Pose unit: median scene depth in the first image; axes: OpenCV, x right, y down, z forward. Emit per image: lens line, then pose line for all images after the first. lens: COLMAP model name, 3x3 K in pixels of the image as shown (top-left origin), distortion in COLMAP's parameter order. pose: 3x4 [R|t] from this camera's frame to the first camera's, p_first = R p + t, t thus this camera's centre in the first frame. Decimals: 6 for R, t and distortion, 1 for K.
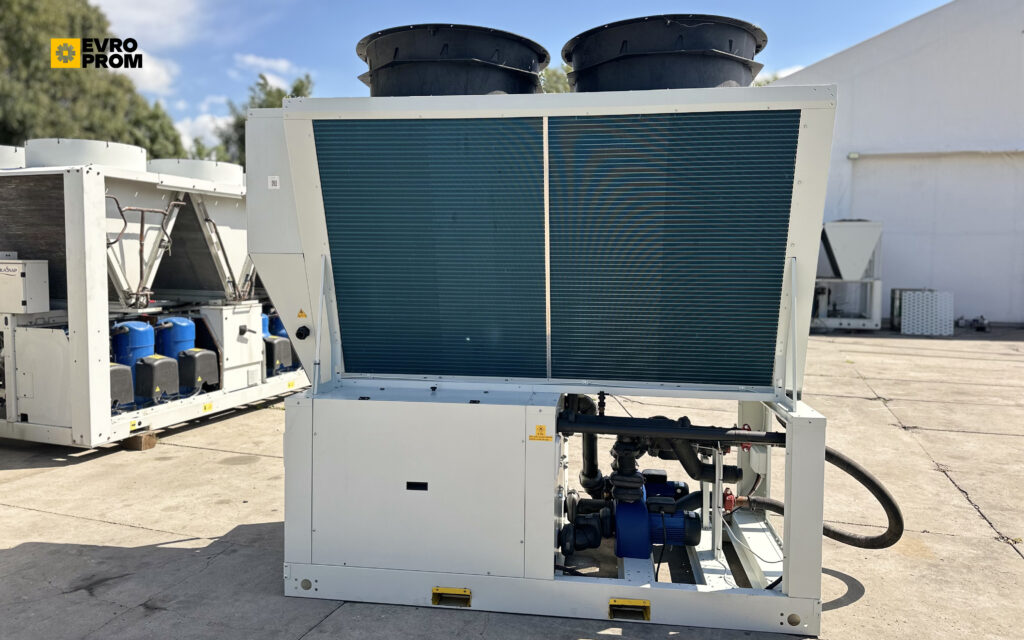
lens RADIAL K [[722.1, 0, 510.5], [0, 722.1, 309.1], [0, 0, 1]] dist [0.005888, -0.000279]
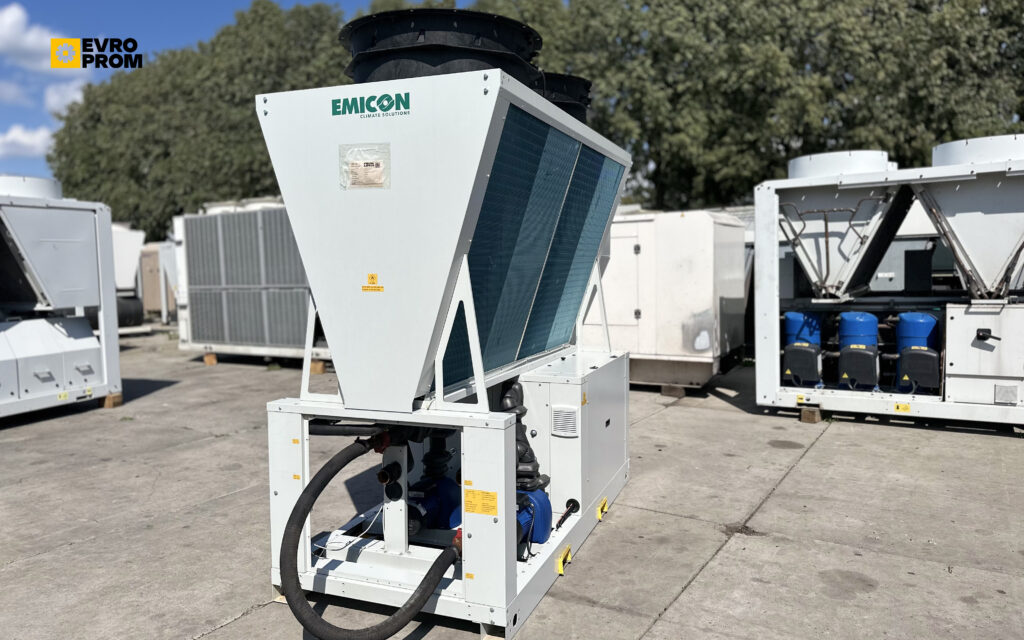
lens RADIAL K [[722.1, 0, 510.5], [0, 722.1, 309.1], [0, 0, 1]] dist [0.005888, -0.000279]
pose [[-0.231460, 0.055676, -0.971250, 0.931079], [-0.043986, 0.996741, 0.067619, -0.053775], [0.971850, 0.058373, -0.228256, 1.057108]]
